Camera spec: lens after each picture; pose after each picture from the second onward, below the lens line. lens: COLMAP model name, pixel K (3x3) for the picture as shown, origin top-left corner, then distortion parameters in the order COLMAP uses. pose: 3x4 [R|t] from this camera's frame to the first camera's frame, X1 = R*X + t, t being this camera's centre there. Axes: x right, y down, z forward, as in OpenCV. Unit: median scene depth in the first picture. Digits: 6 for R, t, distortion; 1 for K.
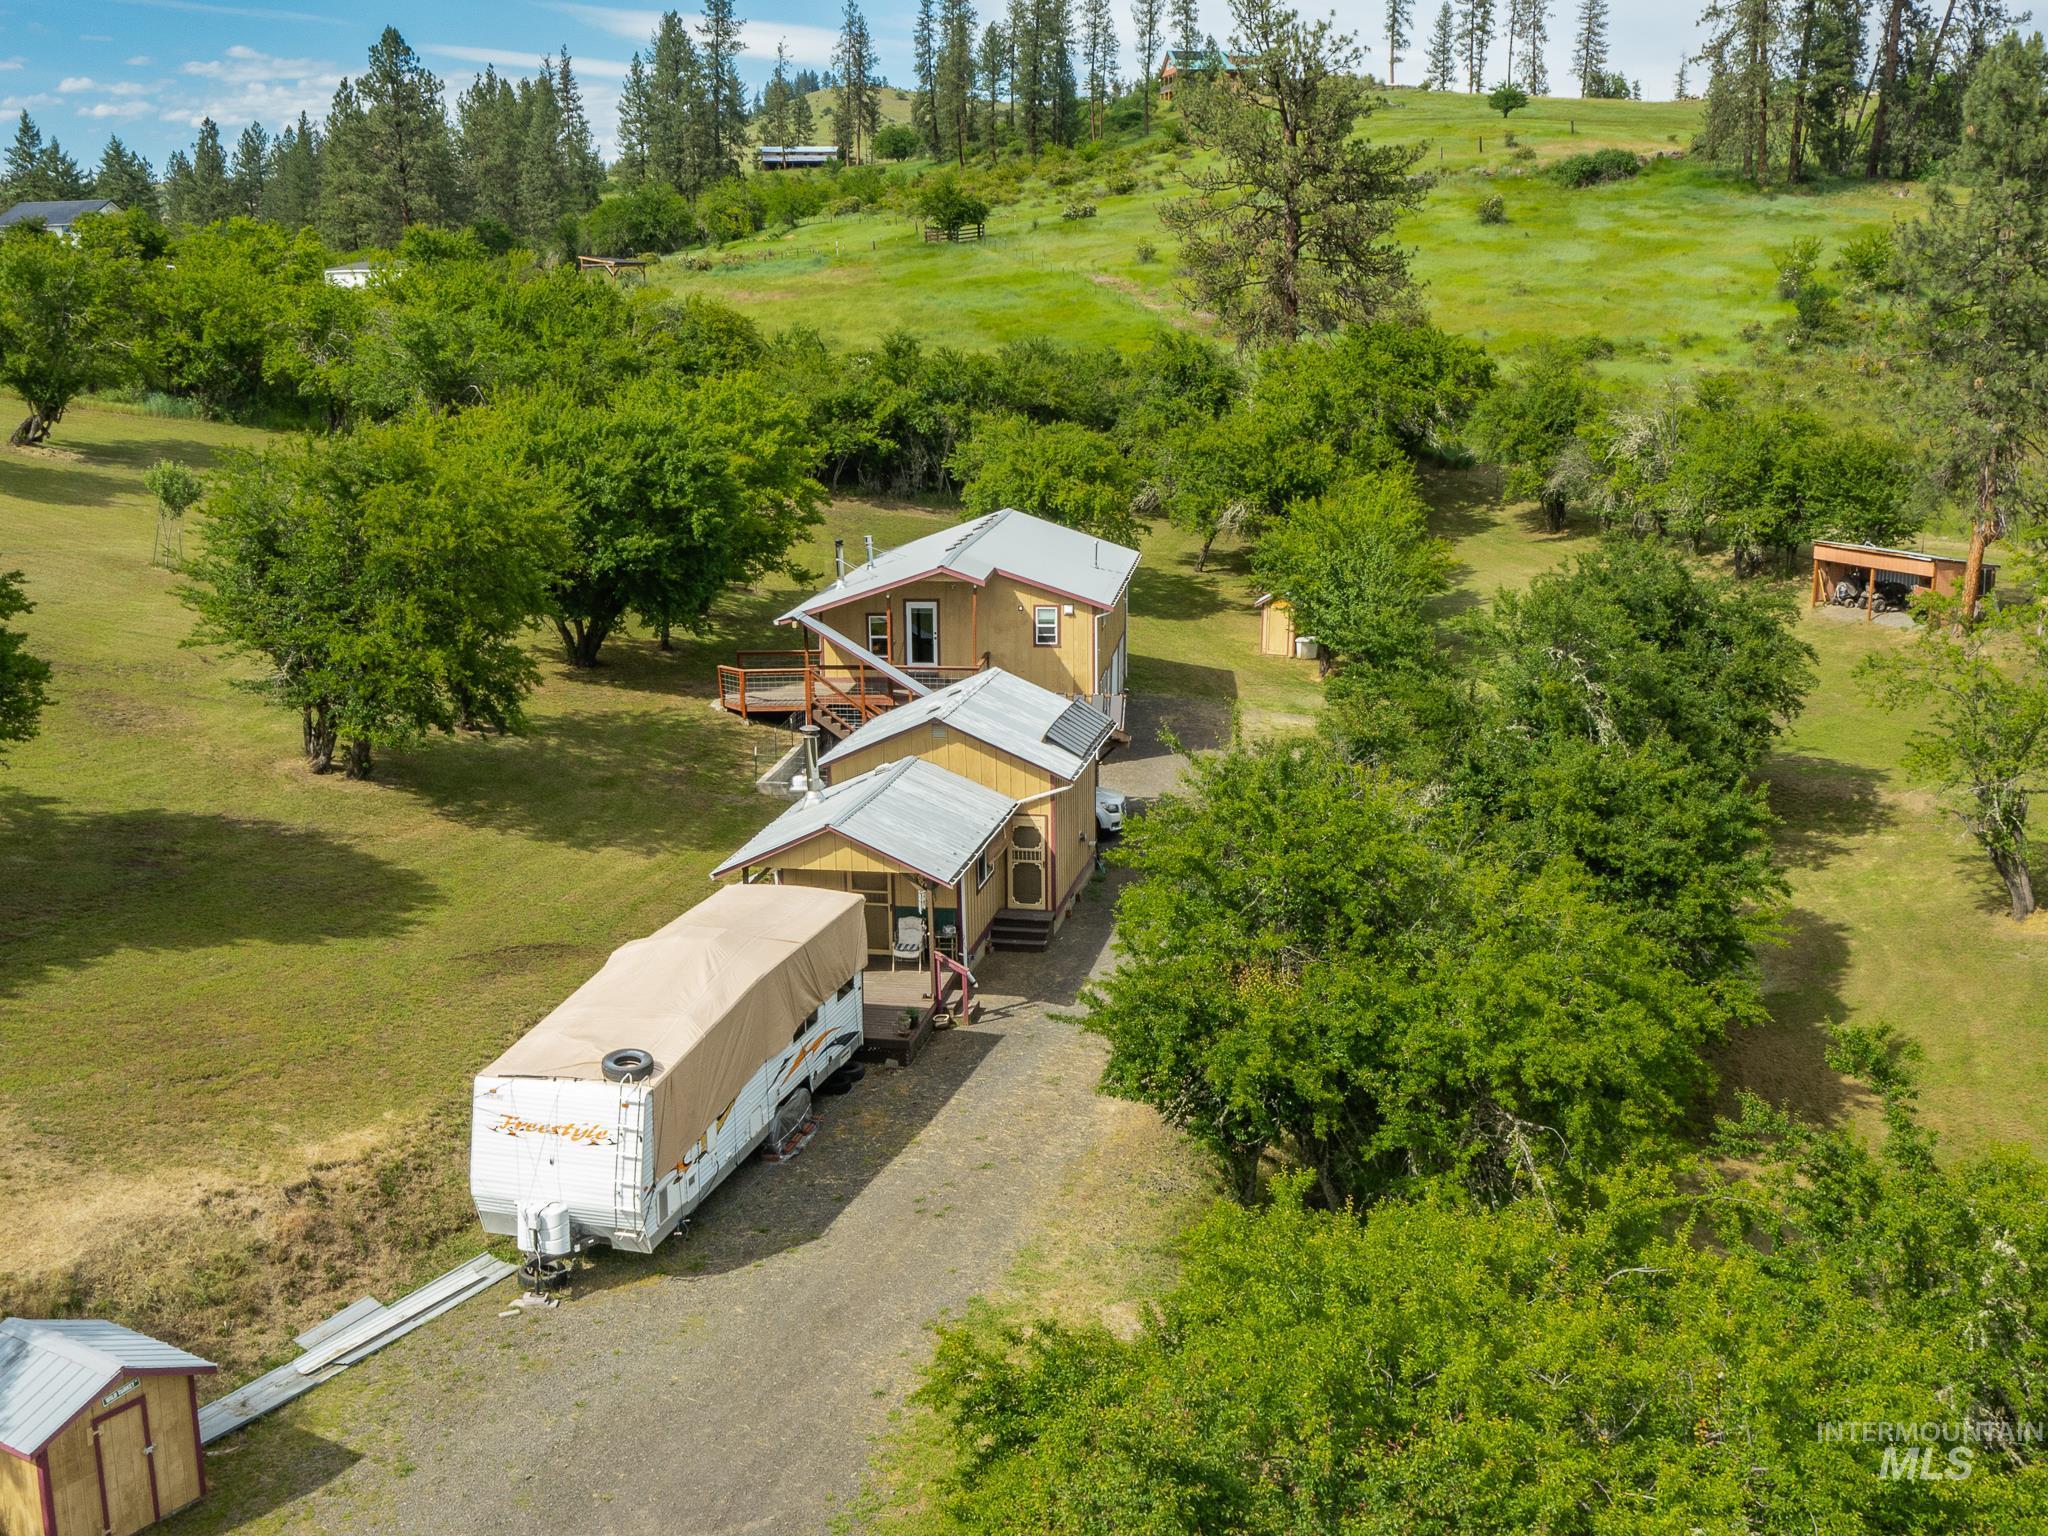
lens RADIAL K [[2244.7, 0, 1077.9], [0, 2244.7, 765.8], [0, 0, 1]] dist [-0.010837, 0.000000]
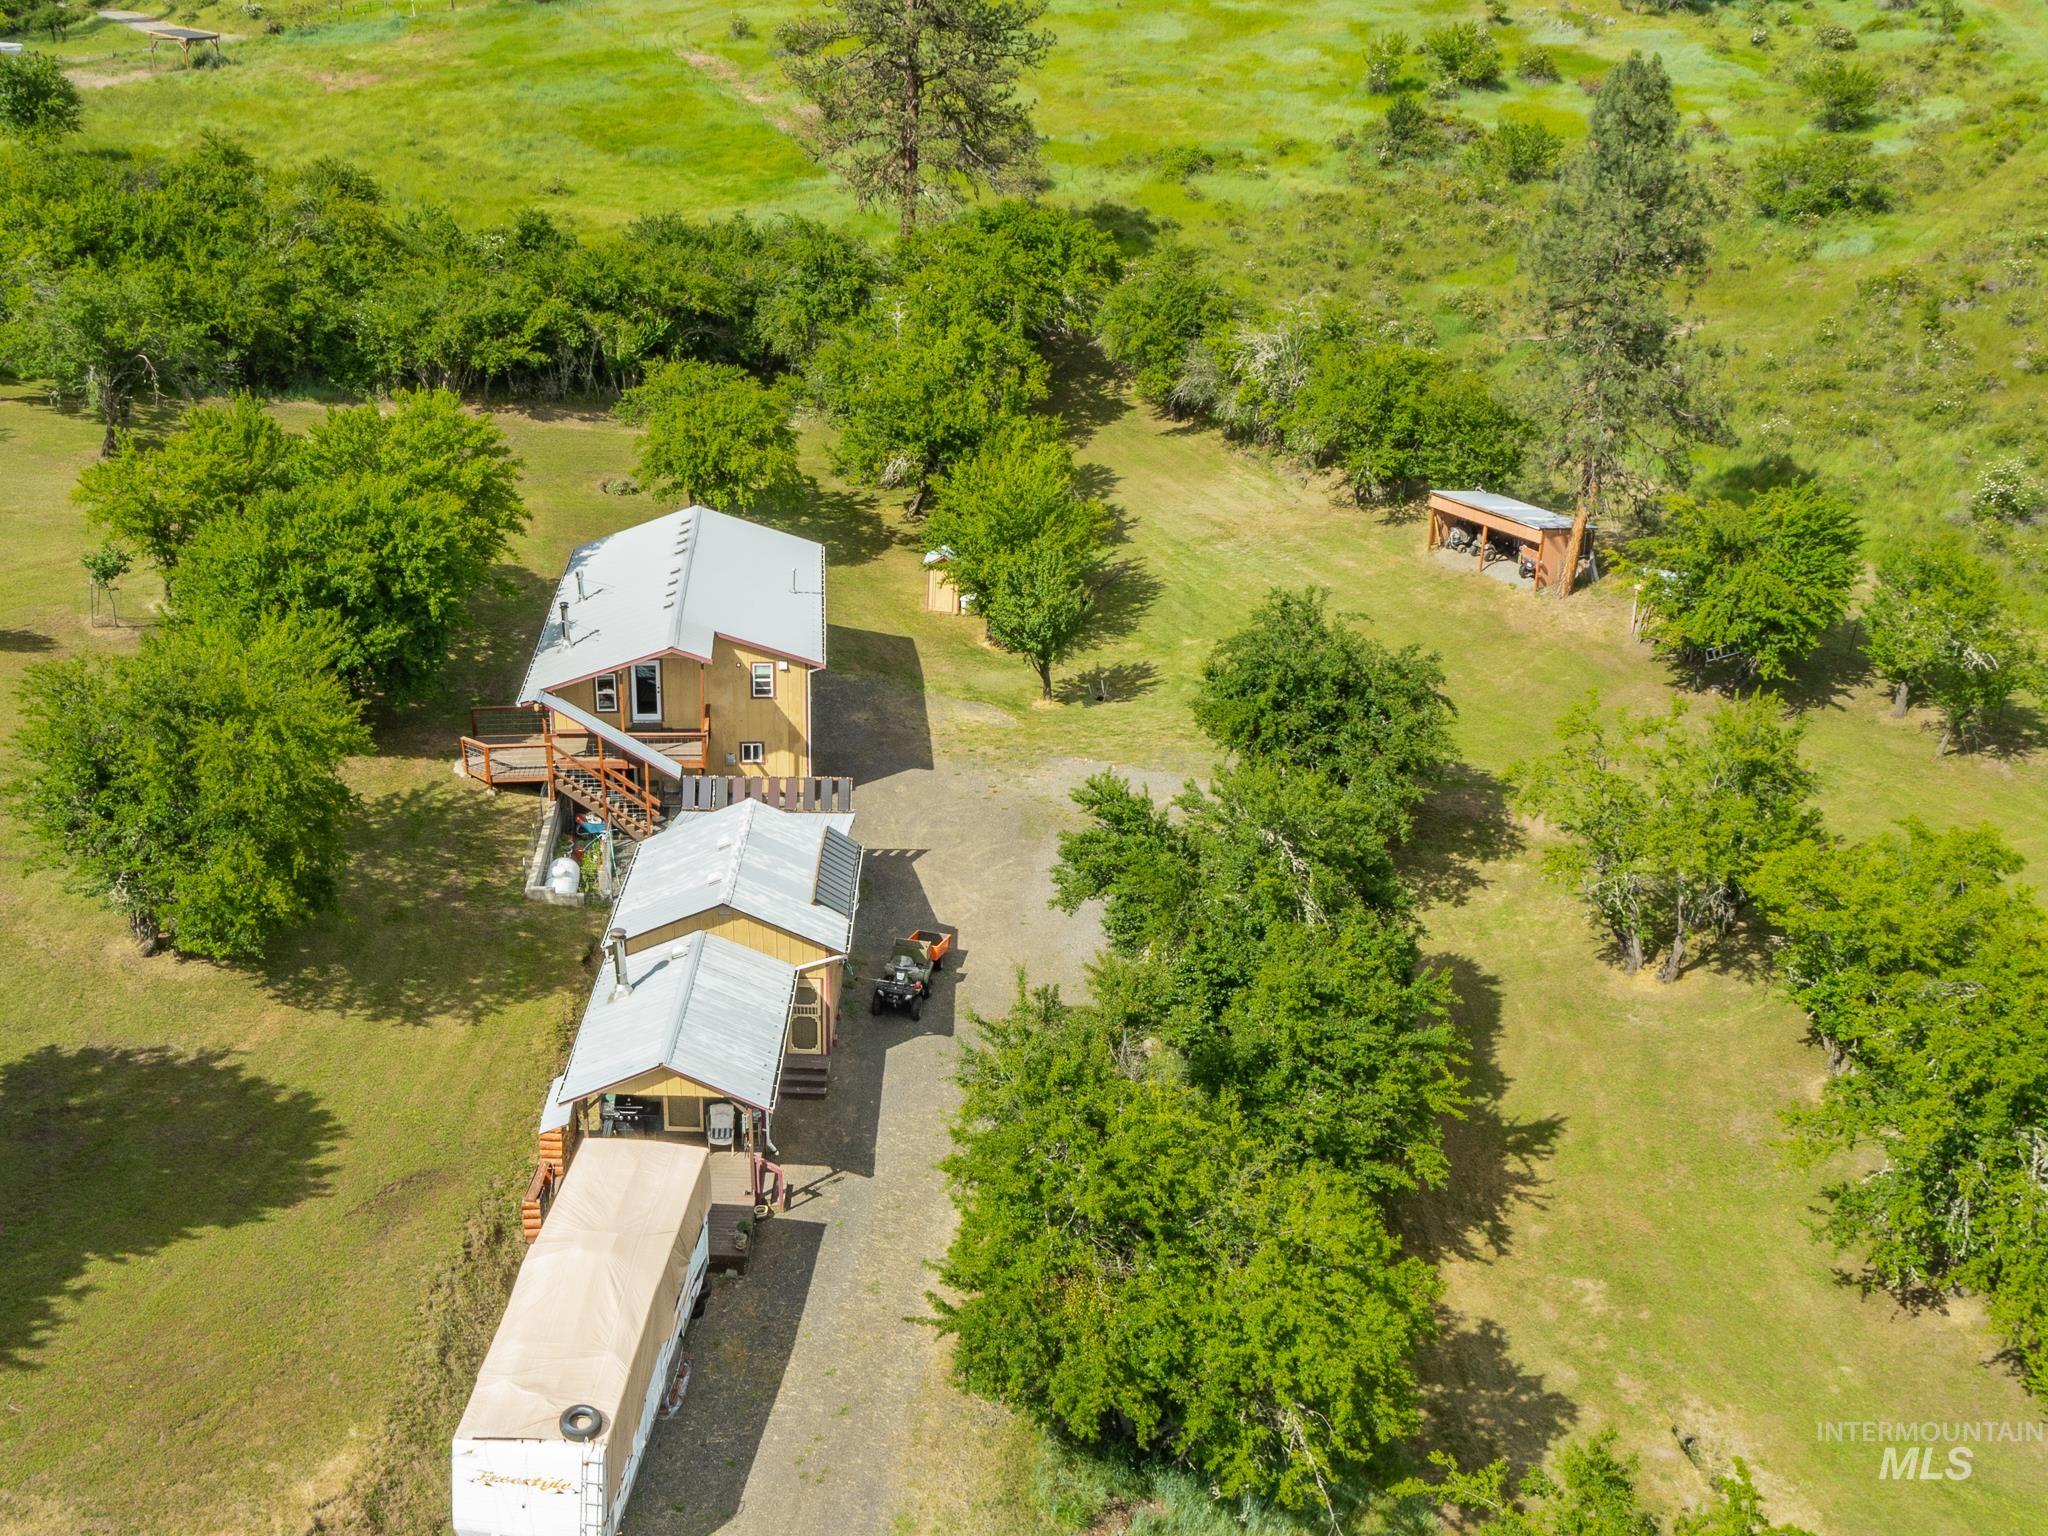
lens RADIAL K [[2244.7, 0, 874.1], [0, 2244.7, 772.9], [0, 0, 1]] dist [-0.010837, 0.000000]
pose [[0.993423, -0.039071, 0.107629, -0.064808], [0.019617, 0.984160, 0.176192, -0.170953], [-0.112808, -0.172922, 0.978454, -0.057231]]
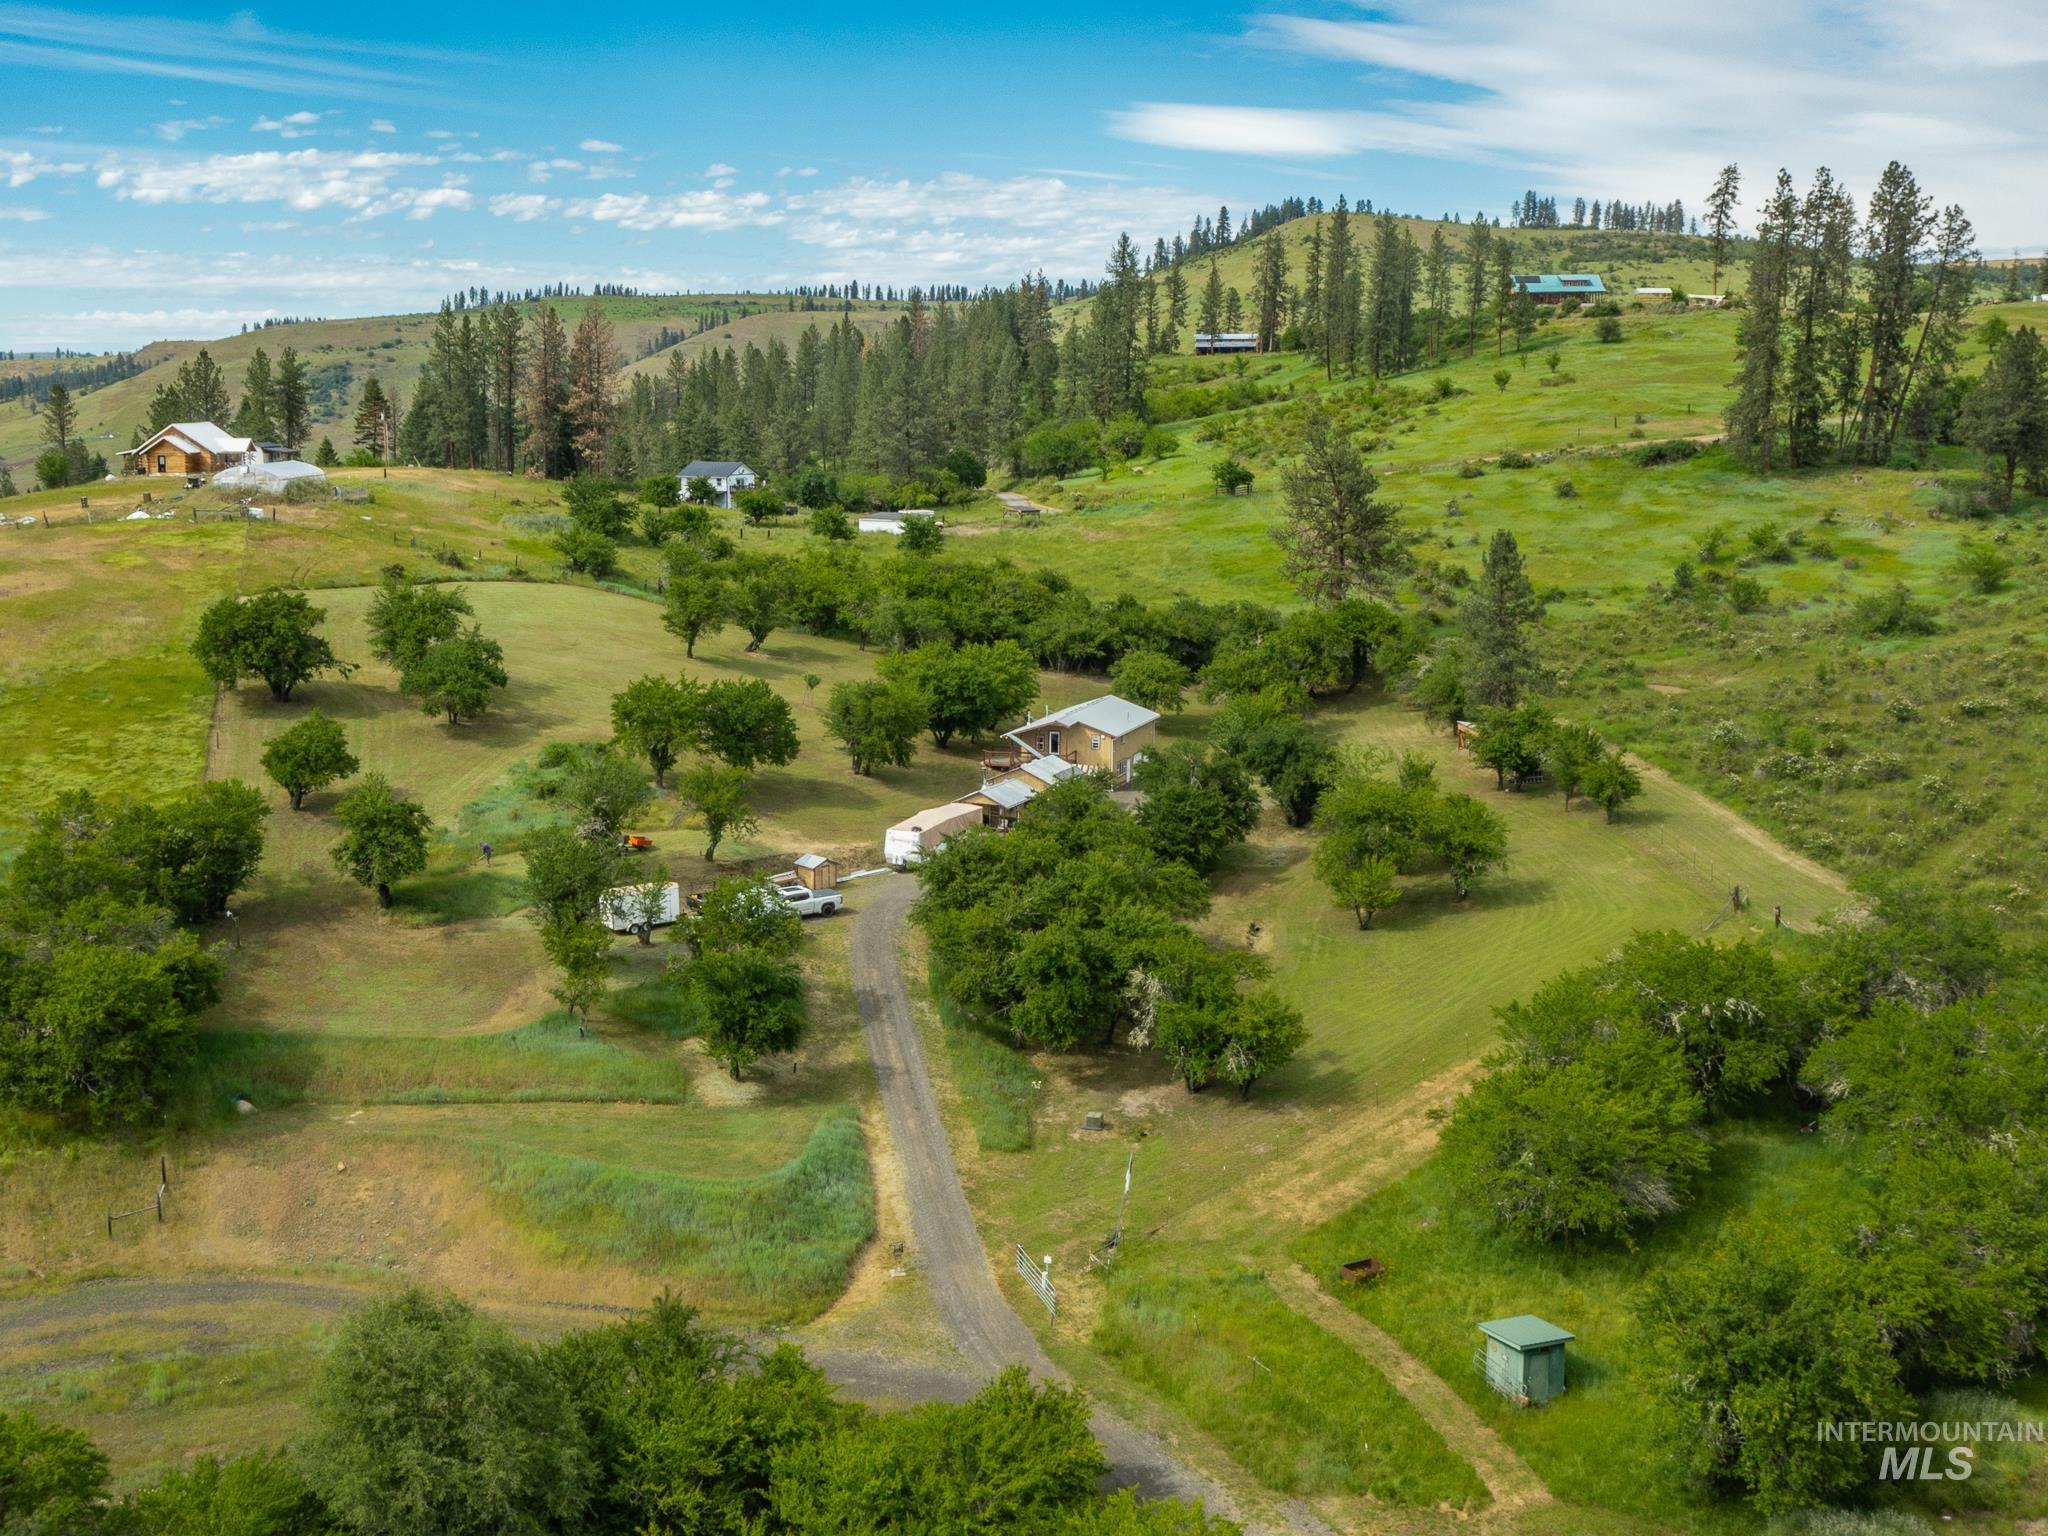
lens RADIAL K [[2384.0, 0, 852.4], [0, 2384.0, 753.4], [0, 0, 1]] dist [-0.010531, 0.000000]
pose [[0.950727, 0.054268, -0.305242, 0.513936], [-0.067331, 0.997204, -0.032423, 0.059571], [0.302629, 0.051378, 0.951723, -1.653335]]
